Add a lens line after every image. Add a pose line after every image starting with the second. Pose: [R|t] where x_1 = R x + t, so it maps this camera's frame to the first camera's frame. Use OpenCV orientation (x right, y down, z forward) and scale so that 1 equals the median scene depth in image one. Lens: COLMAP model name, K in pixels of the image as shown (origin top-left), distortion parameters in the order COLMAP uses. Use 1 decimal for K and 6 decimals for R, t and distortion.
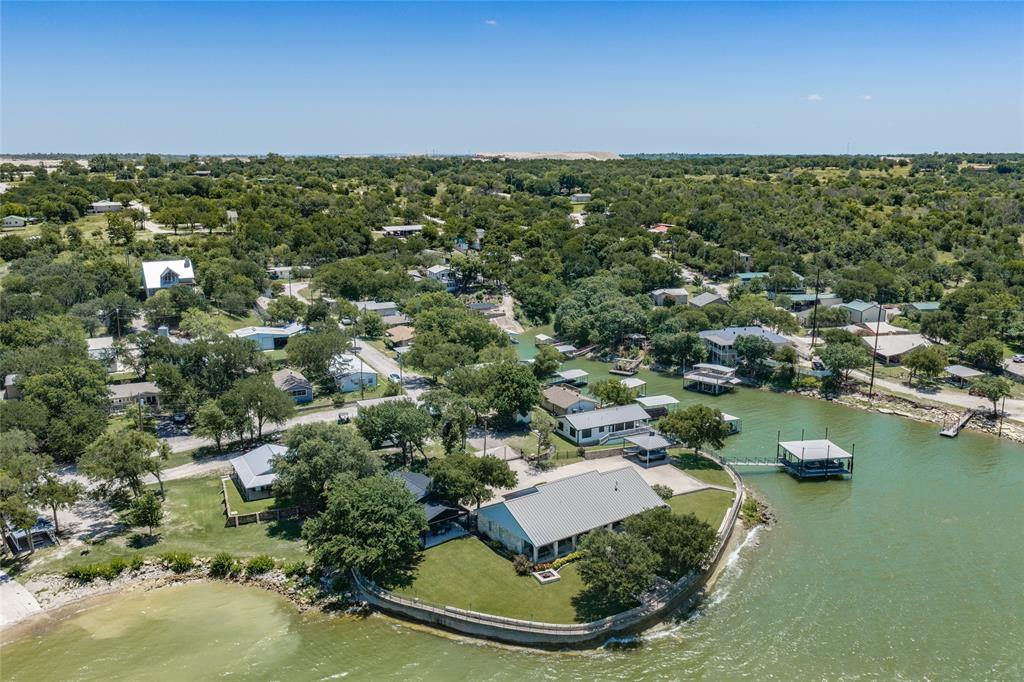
lens RADIAL K [[868.3, 0, 509.7], [0, 868.3, 325.7], [0, 0, 1]] dist [0.006866, -0.014712]
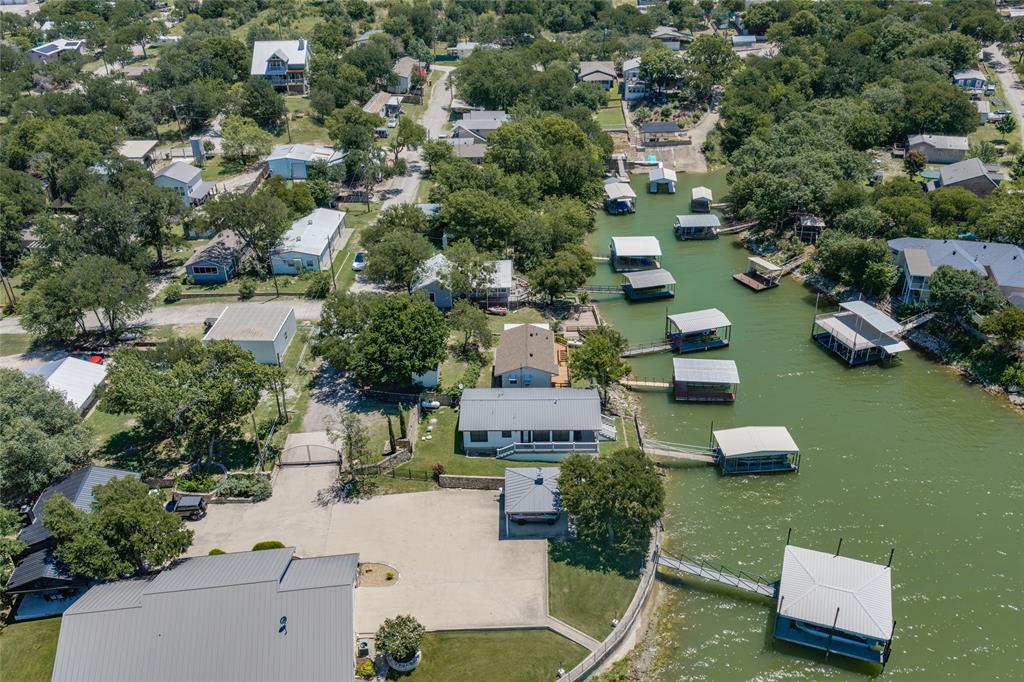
lens RADIAL K [[868.3, 0, 509.7], [0, 868.3, 325.7], [0, 0, 1]] dist [0.006866, -0.014712]
pose [[0.879845, 0.210917, -0.425896, 0.245603], [-0.074638, 0.946332, 0.314461, -0.103222], [0.469364, -0.244888, 0.848367, 0.338080]]
